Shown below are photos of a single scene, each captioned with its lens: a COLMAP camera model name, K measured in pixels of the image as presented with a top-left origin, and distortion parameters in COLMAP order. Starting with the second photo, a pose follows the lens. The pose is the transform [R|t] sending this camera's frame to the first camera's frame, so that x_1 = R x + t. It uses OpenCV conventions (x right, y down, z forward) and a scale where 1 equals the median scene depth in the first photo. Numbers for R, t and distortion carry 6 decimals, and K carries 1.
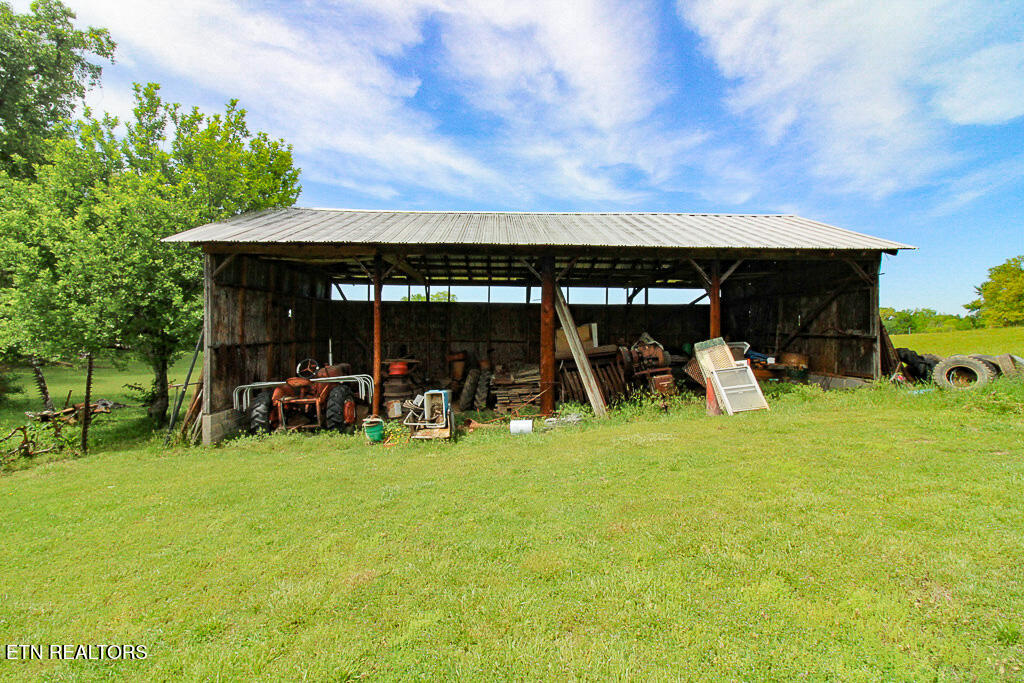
lens RADIAL K [[477.0, 0, 509.6], [0, 477.0, 335.9], [0, 0, 1]] dist [-0.004341, -0.000530]
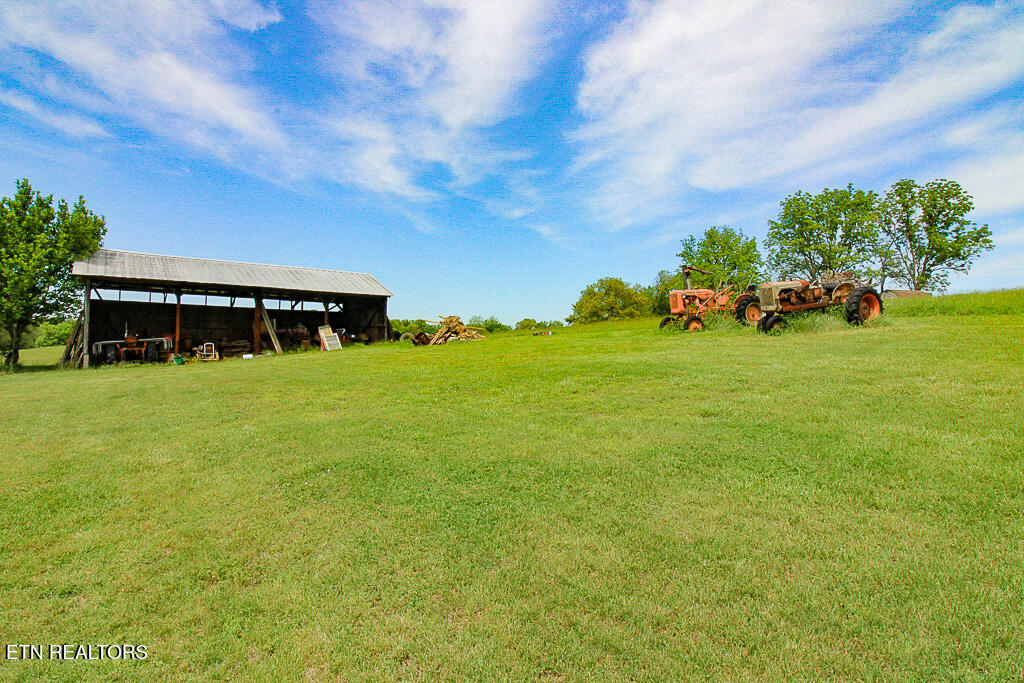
lens RADIAL K [[561.2, 0, 511.9], [0, 561.2, 339.7], [0, 0, 1]] dist [-0.005895, -0.000393]
pose [[0.814767, 0.010736, 0.579689, -0.496076], [-0.006265, 0.999933, -0.009713, 0.103212], [-0.579755, 0.004282, 0.814780, -1.990332]]
